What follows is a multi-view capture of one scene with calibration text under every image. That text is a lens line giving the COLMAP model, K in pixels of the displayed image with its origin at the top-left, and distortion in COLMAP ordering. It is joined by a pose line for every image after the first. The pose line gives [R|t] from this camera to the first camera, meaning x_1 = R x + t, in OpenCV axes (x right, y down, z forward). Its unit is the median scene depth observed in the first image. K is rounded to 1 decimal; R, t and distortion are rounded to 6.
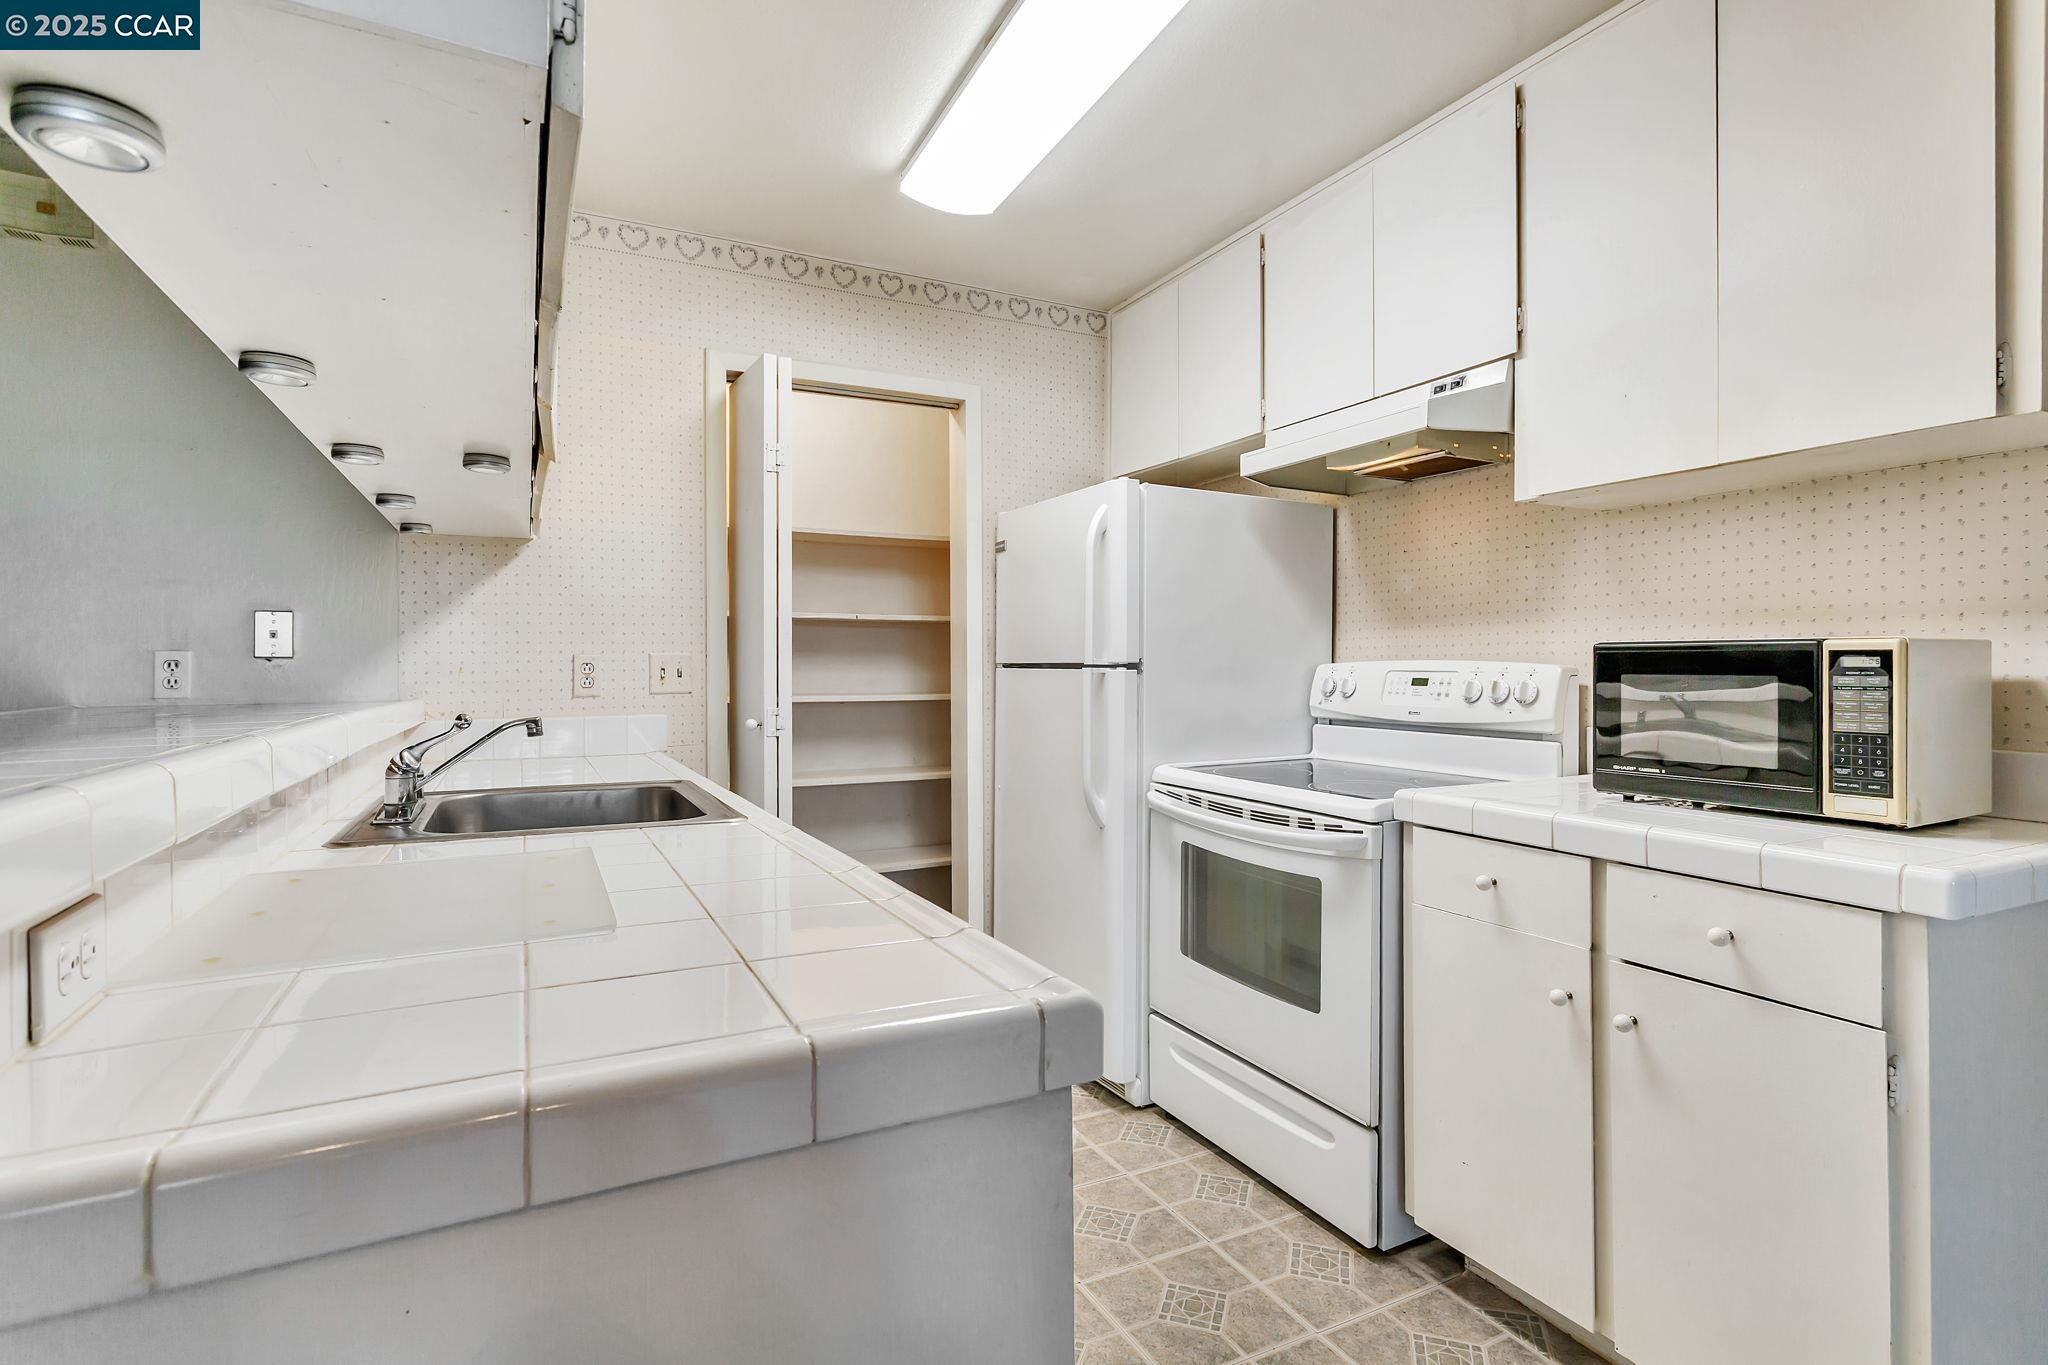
lens RADIAL K [[986.6, 0, 1027.8], [0, 986.6, 663.6], [0, 0, 1]] dist [-0.000050, -0.000094]
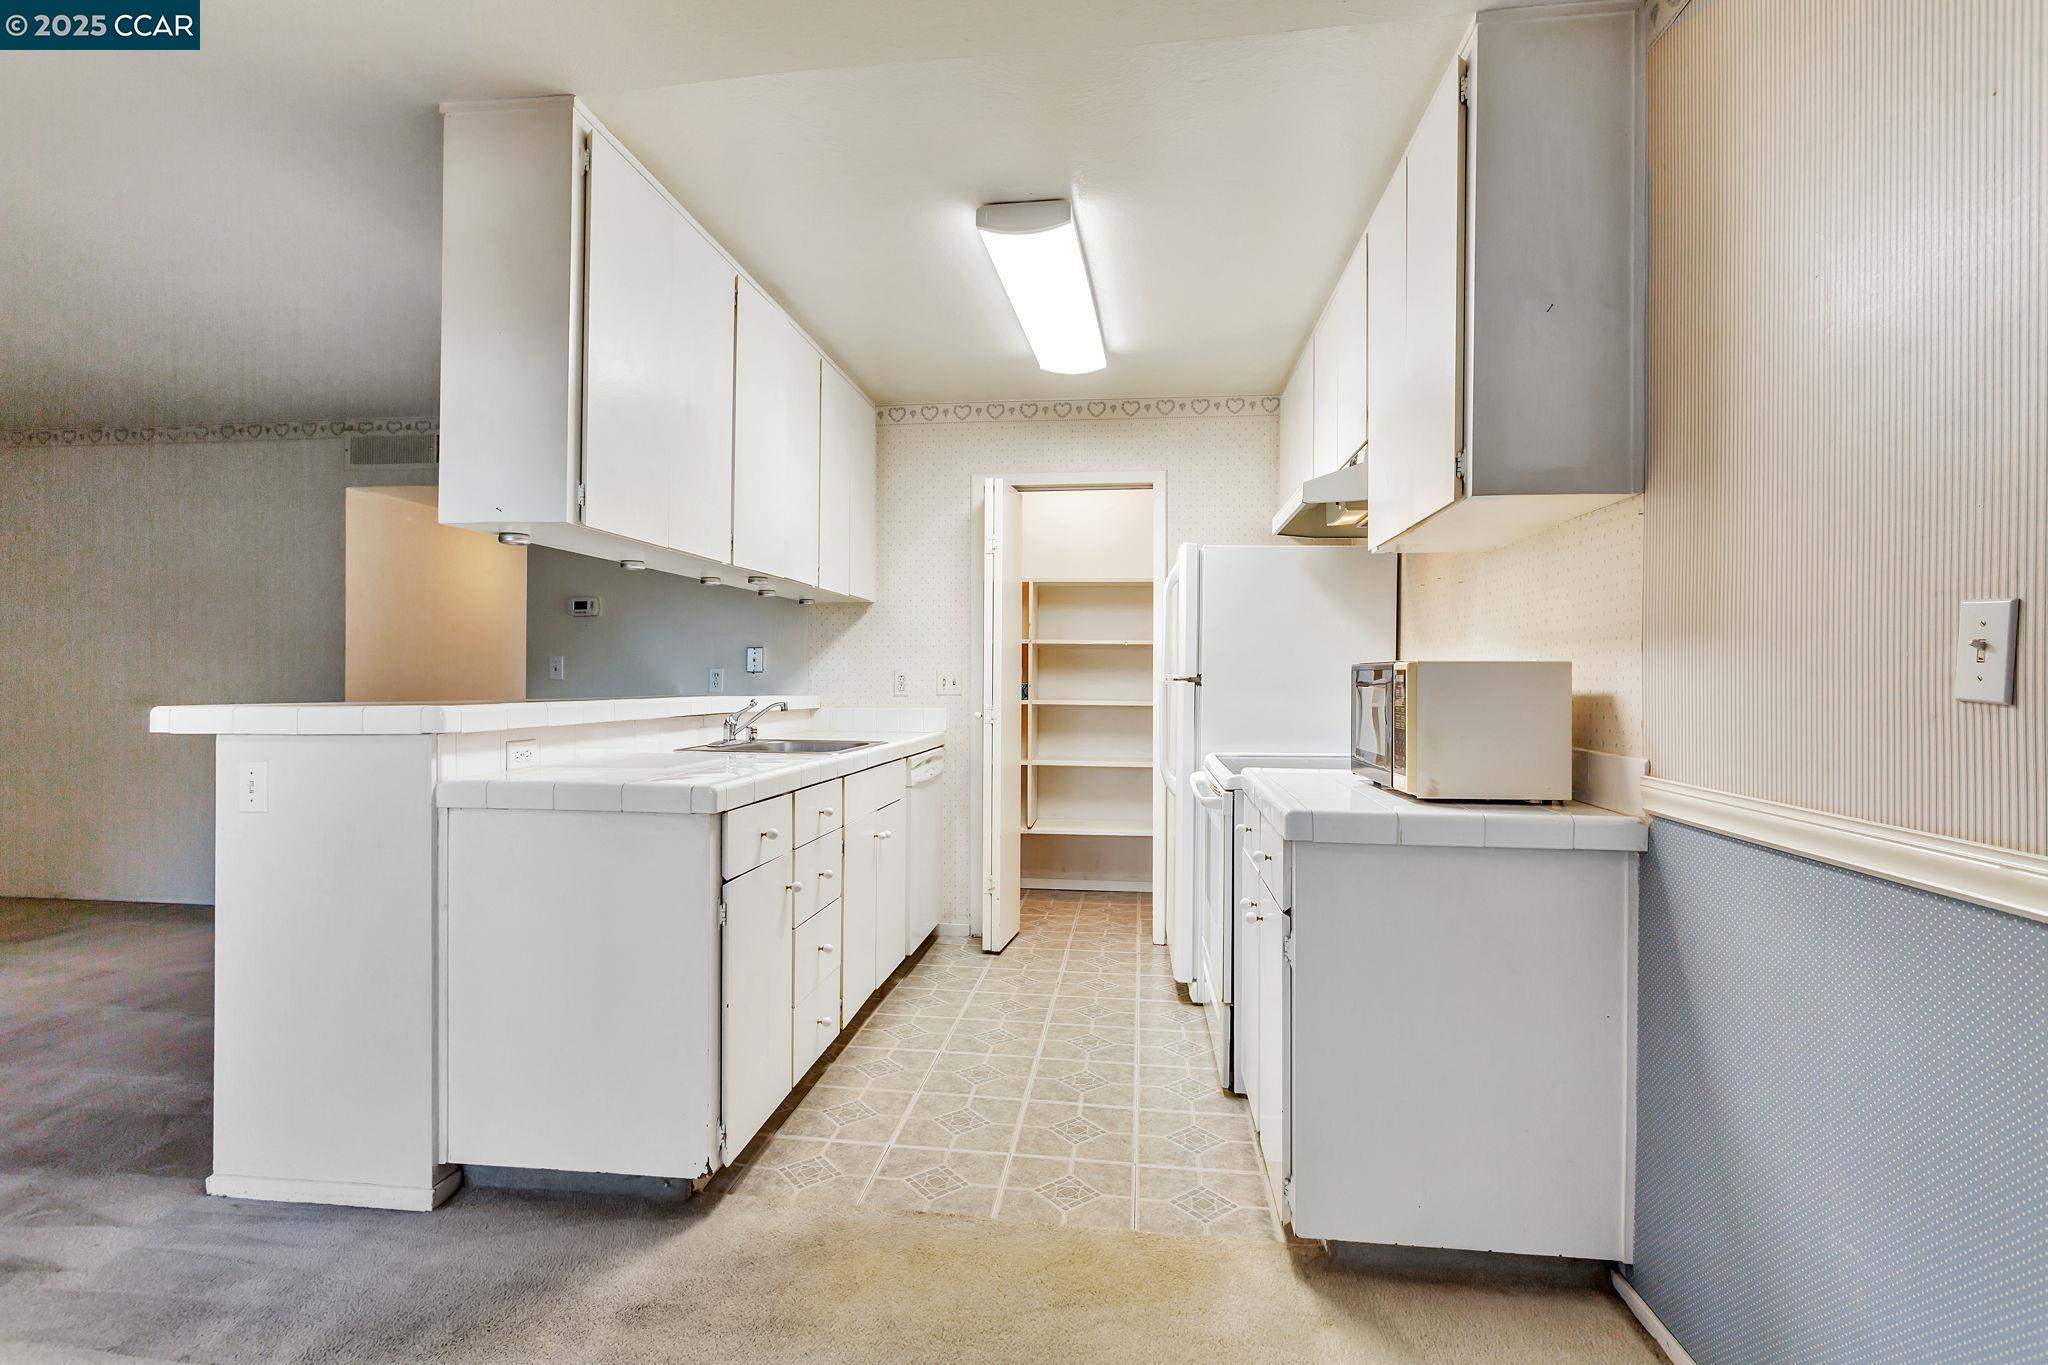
lens RADIAL K [[955.9, 0, 1019.6], [0, 955.9, 679.3], [0, 0, 1]] dist [-0.000334, -0.000074]
pose [[0.828195, 0.007404, -0.560391, 0.695521], [-0.007478, 0.999970, 0.002160, 0.000638], [0.560390, 0.002402, 0.828225, -0.248593]]
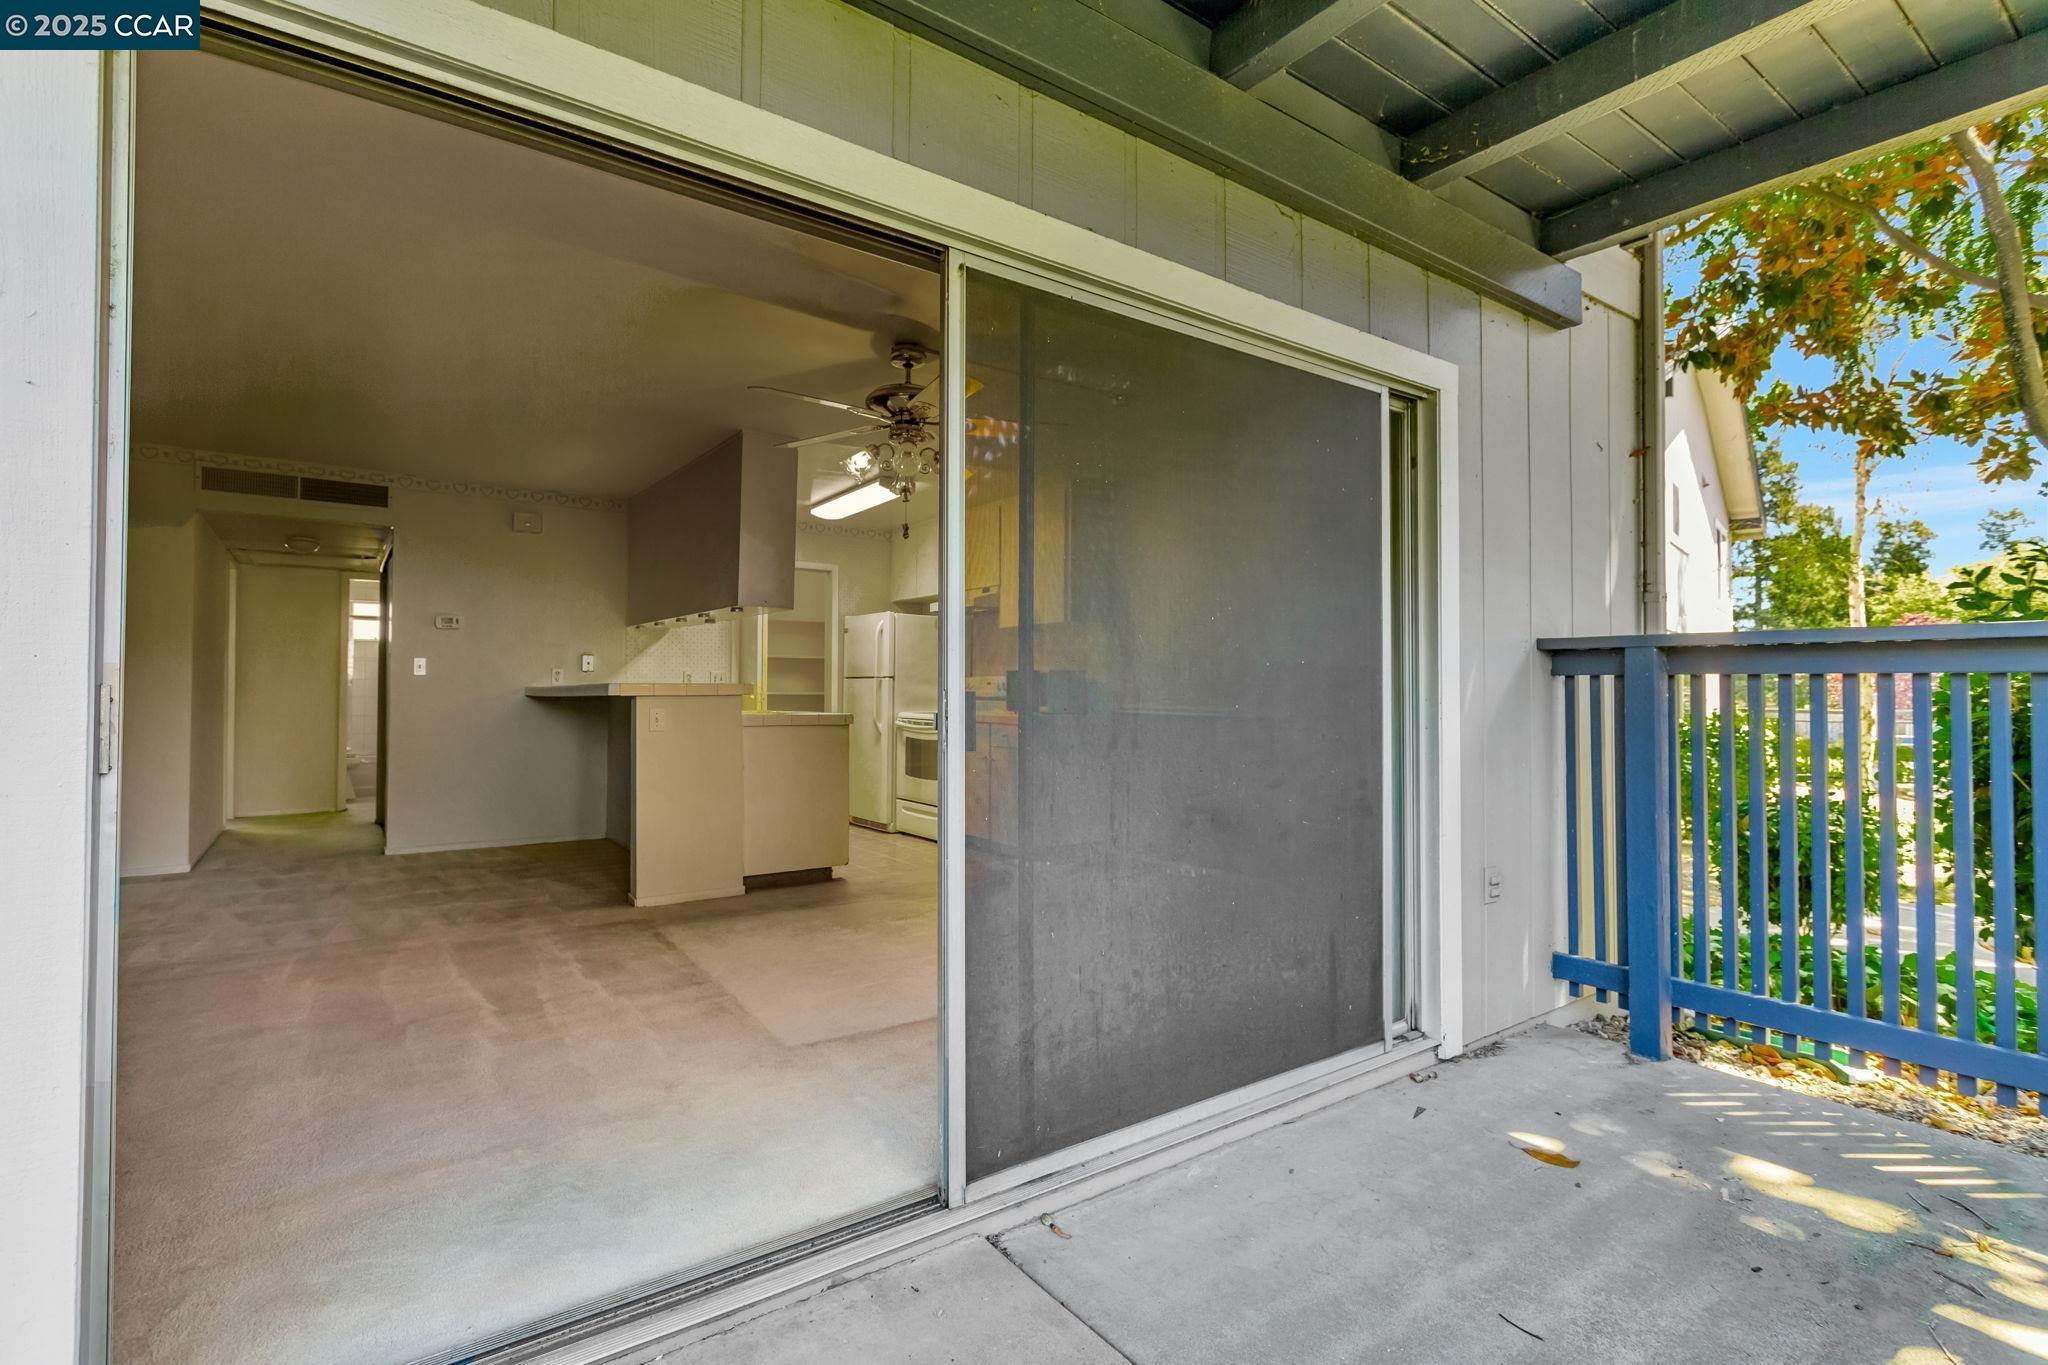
lens RADIAL K [[955.9, 0, 1019.6], [0, 955.9, 679.3], [0, 0, 1]] dist [-0.000334, -0.000074]
pose [[0.989405, 0.009578, 0.144868, 0.077678], [-0.008031, 0.999904, -0.011260, 0.038499], [-0.144962, 0.009977, 0.989387, -1.912396]]
